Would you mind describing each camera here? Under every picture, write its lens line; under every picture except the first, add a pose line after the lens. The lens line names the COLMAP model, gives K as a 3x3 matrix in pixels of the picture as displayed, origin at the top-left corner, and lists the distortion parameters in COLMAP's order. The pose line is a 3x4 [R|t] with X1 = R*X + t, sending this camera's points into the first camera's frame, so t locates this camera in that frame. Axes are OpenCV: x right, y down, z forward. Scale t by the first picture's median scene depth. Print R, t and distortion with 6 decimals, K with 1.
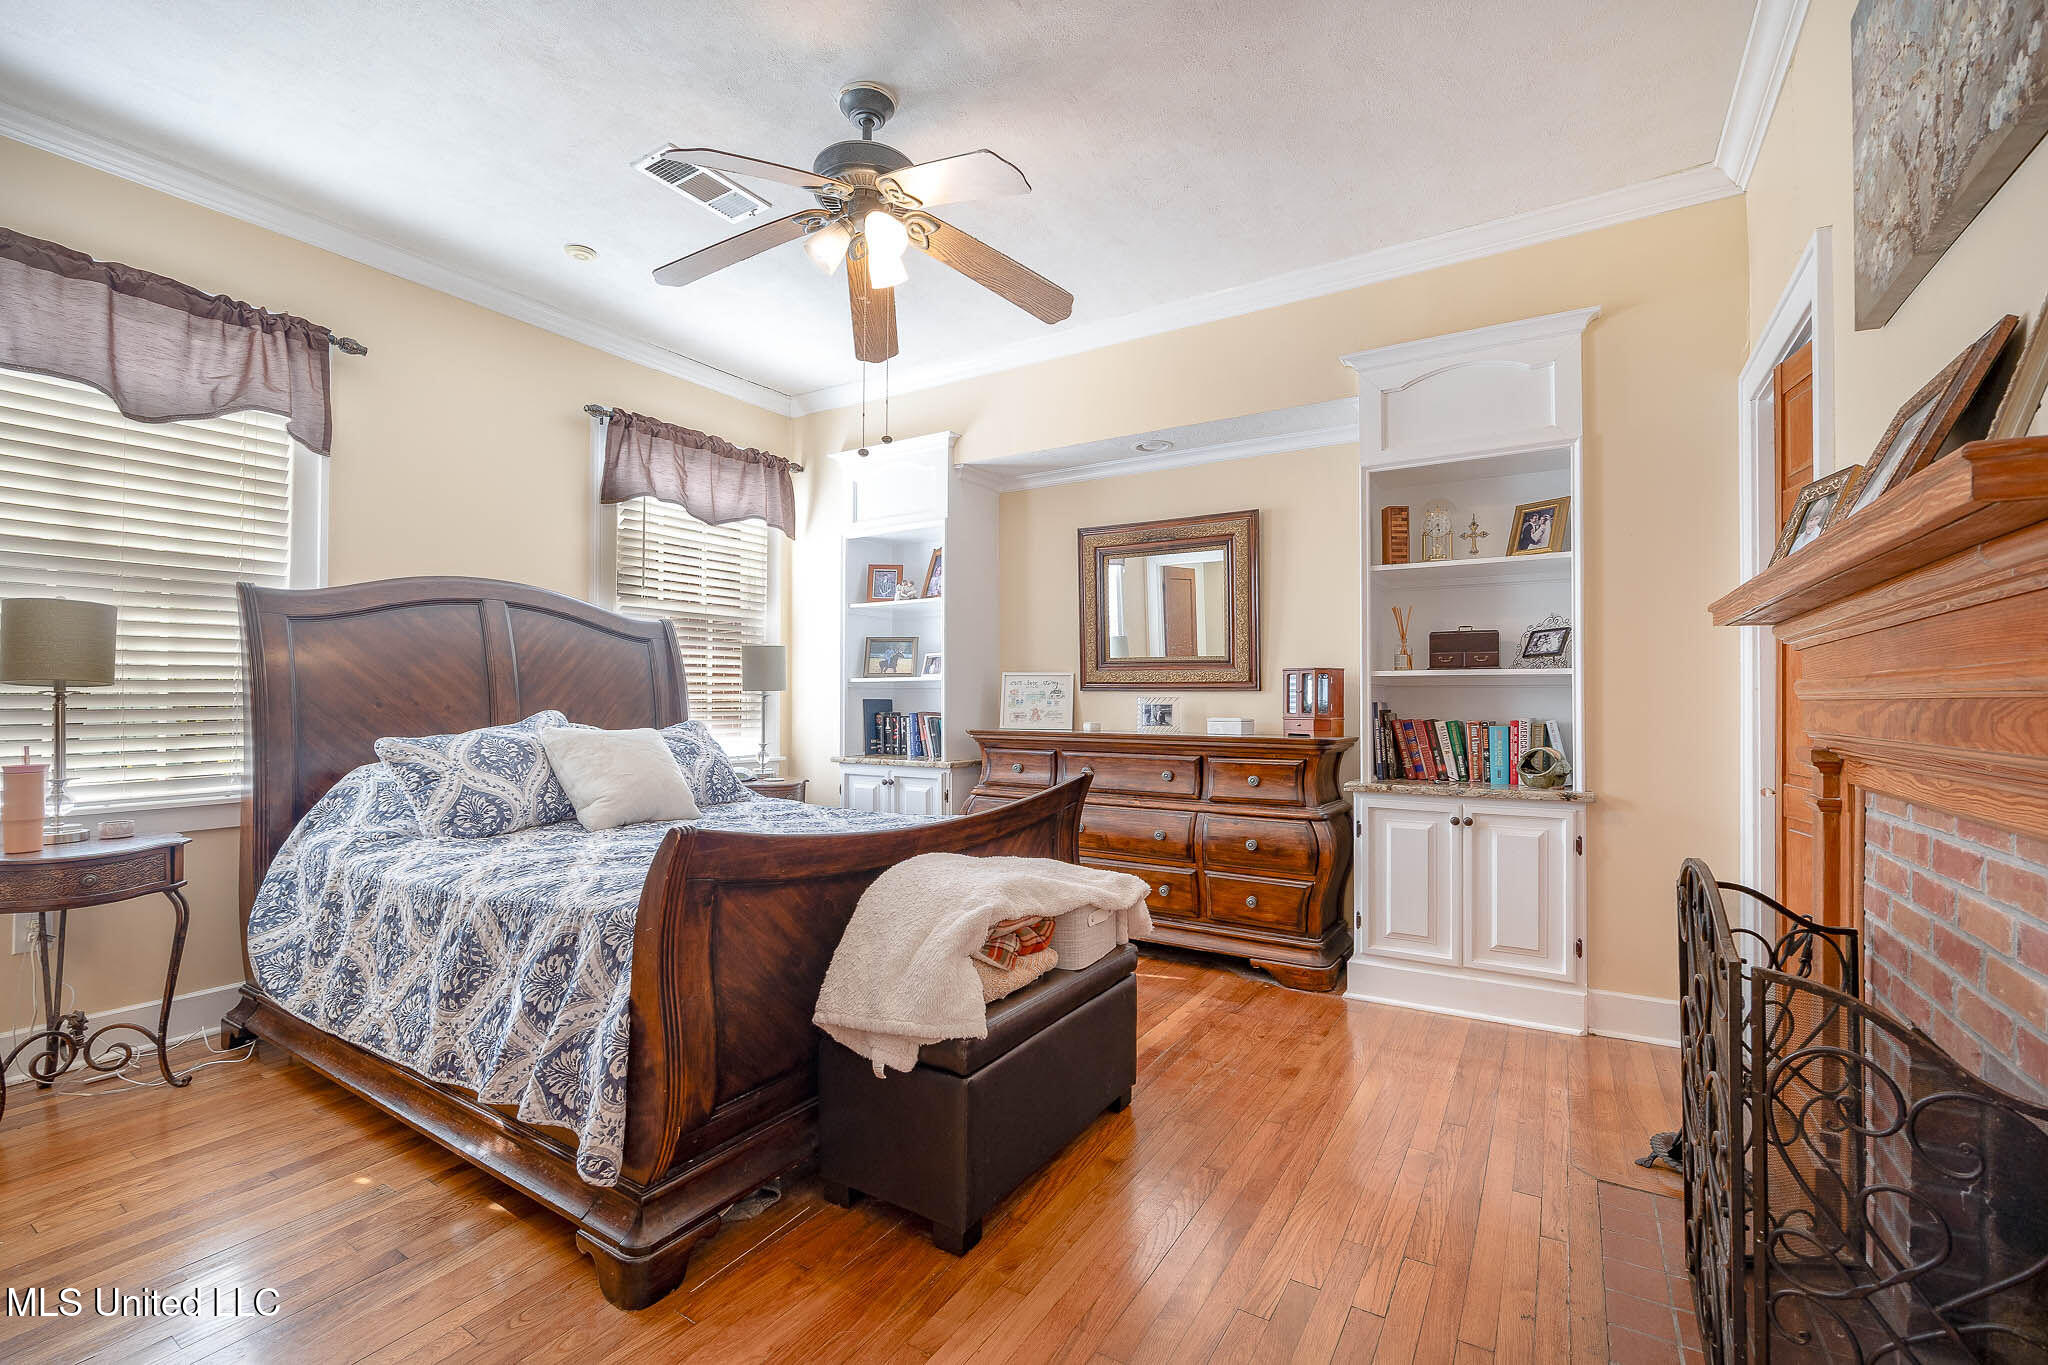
lens RADIAL K [[880.6, 0, 1024.0], [0, 880.6, 681.0], [0, 0, 1]] dist [-0.001434, -0.000211]
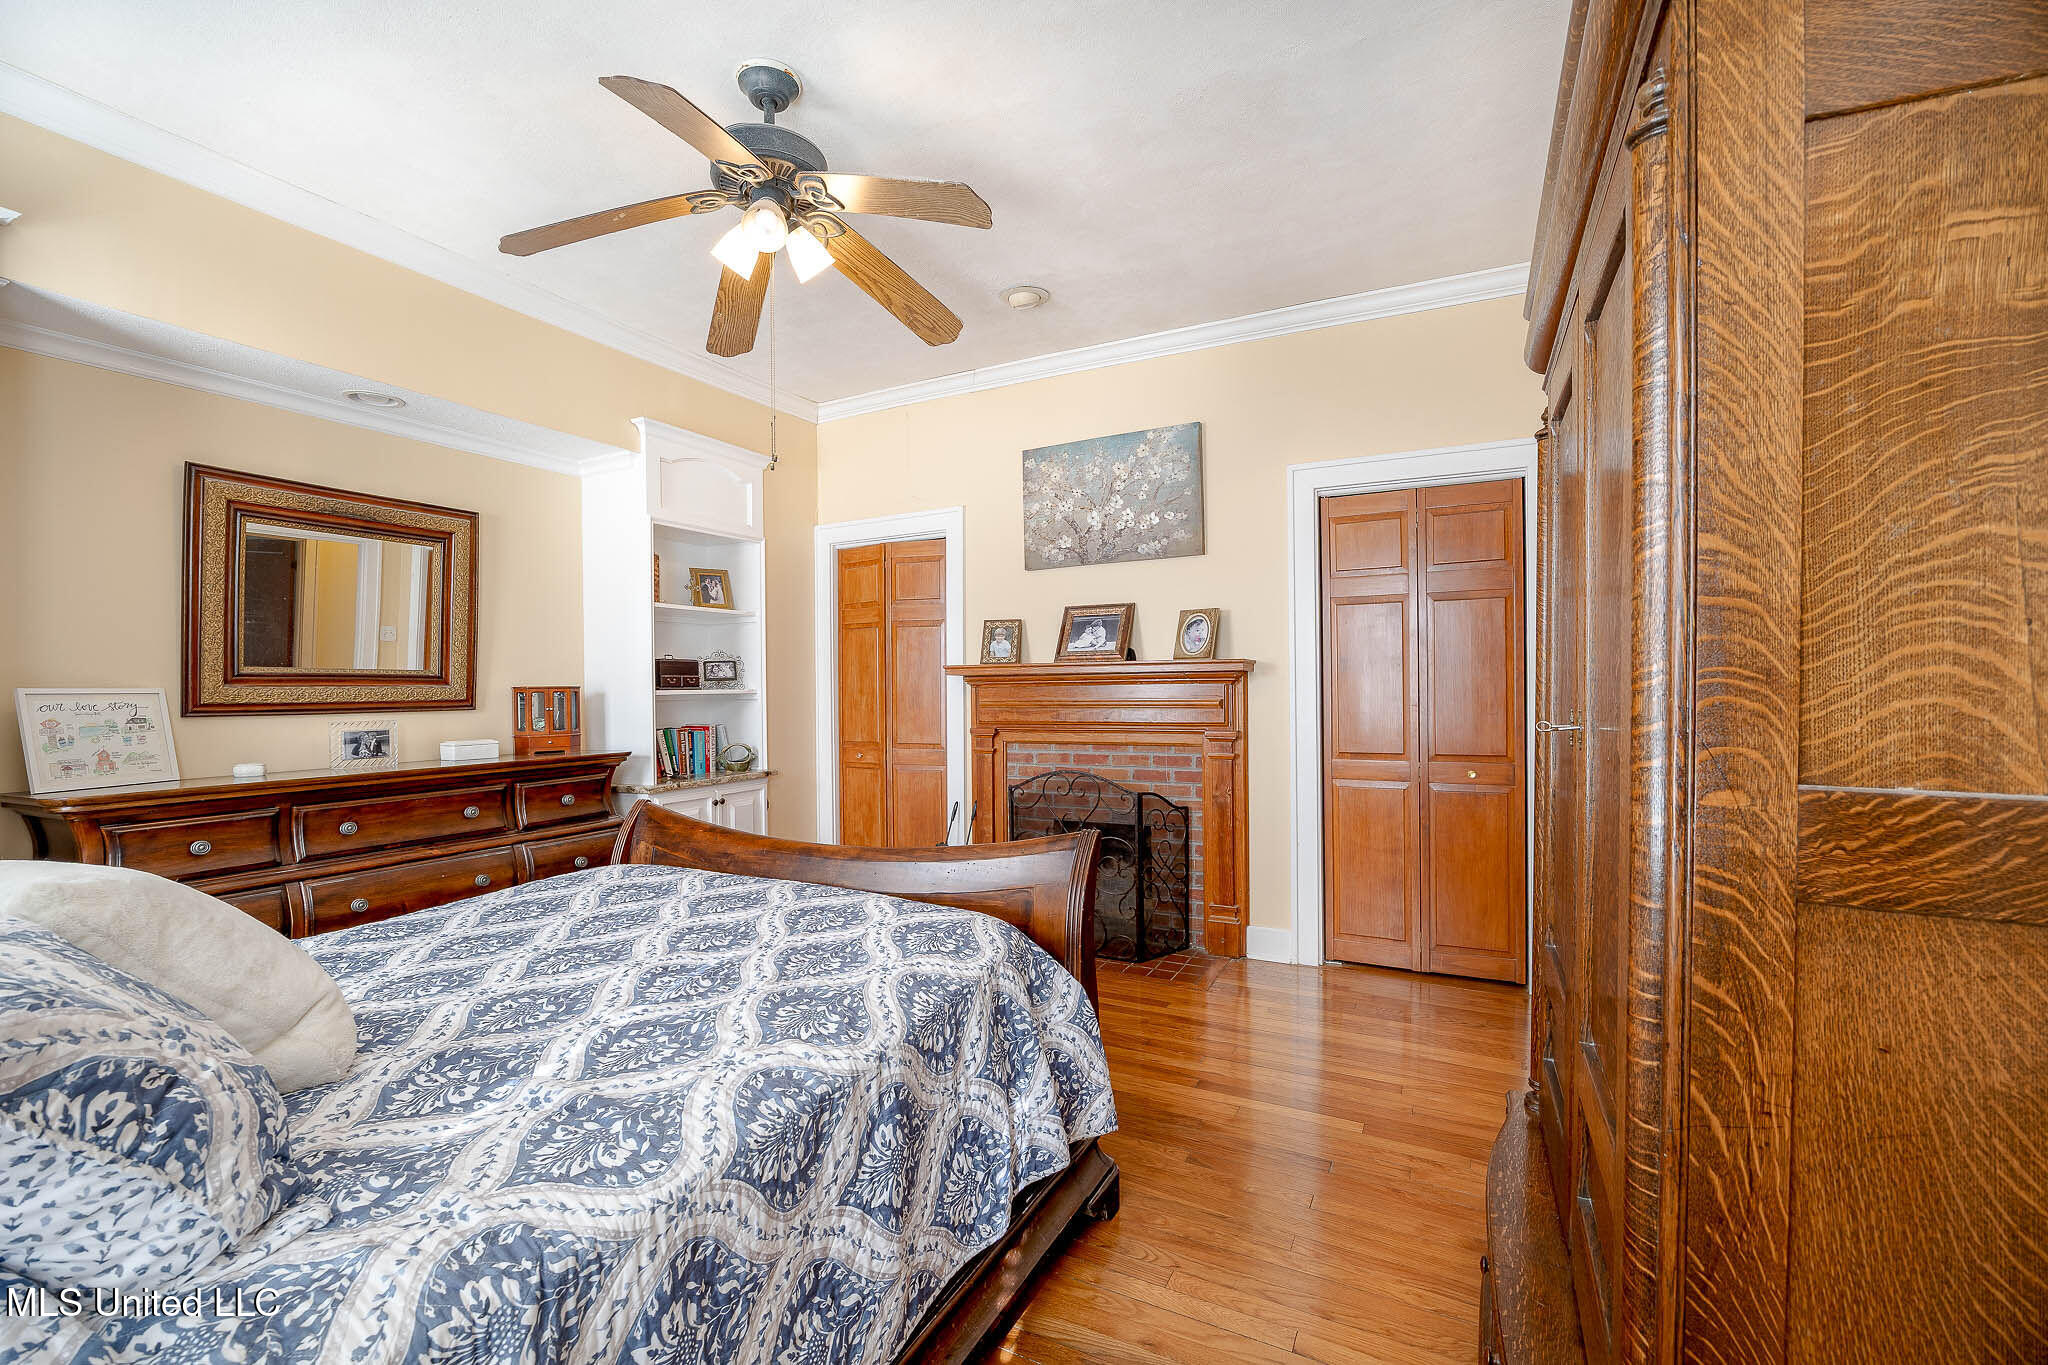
lens RADIAL K [[880.6, 0, 1022.6], [0, 880.6, 685.3], [0, 0, 1]] dist [-0.001434, -0.000211]
pose [[-0.085134, 0.003361, 0.996364, -0.693518], [-0.002009, 0.999992, -0.003545, -0.012457], [-0.996367, -0.002304, -0.085127, 0.507744]]
